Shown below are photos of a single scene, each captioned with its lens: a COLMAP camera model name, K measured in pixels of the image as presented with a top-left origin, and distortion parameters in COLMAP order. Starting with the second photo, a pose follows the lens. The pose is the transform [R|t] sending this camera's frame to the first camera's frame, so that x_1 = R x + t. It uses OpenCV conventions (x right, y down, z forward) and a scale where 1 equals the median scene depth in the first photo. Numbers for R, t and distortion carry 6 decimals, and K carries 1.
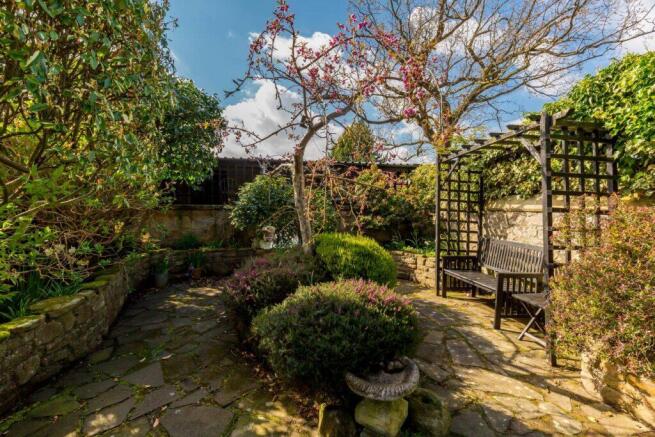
lens RADIAL K [[296.0, 0, 327.5], [0, 296.0, 218.5], [0, 0, 1]] dist [0.001932, -0.000098]
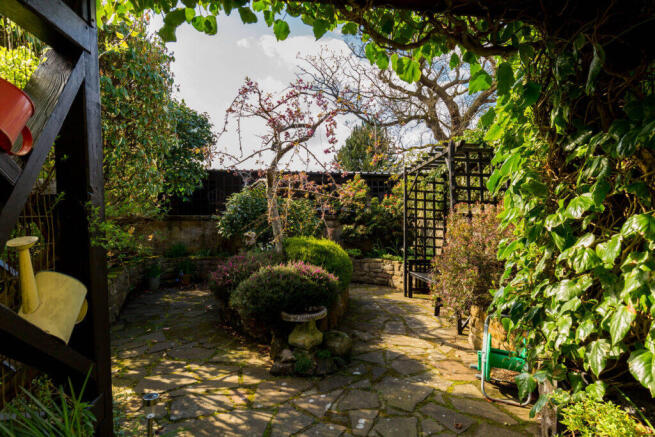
lens RADIAL K [[365.3, 0, 327.5], [0, 365.3, 218.5], [0, 0, 1]] dist [-0.005528, -0.000024]
pose [[0.999382, -0.005460, -0.034739, 0.132258], [0.003927, 0.999022, -0.044049, 0.031758], [0.034945, 0.043886, 0.998425, -0.351291]]
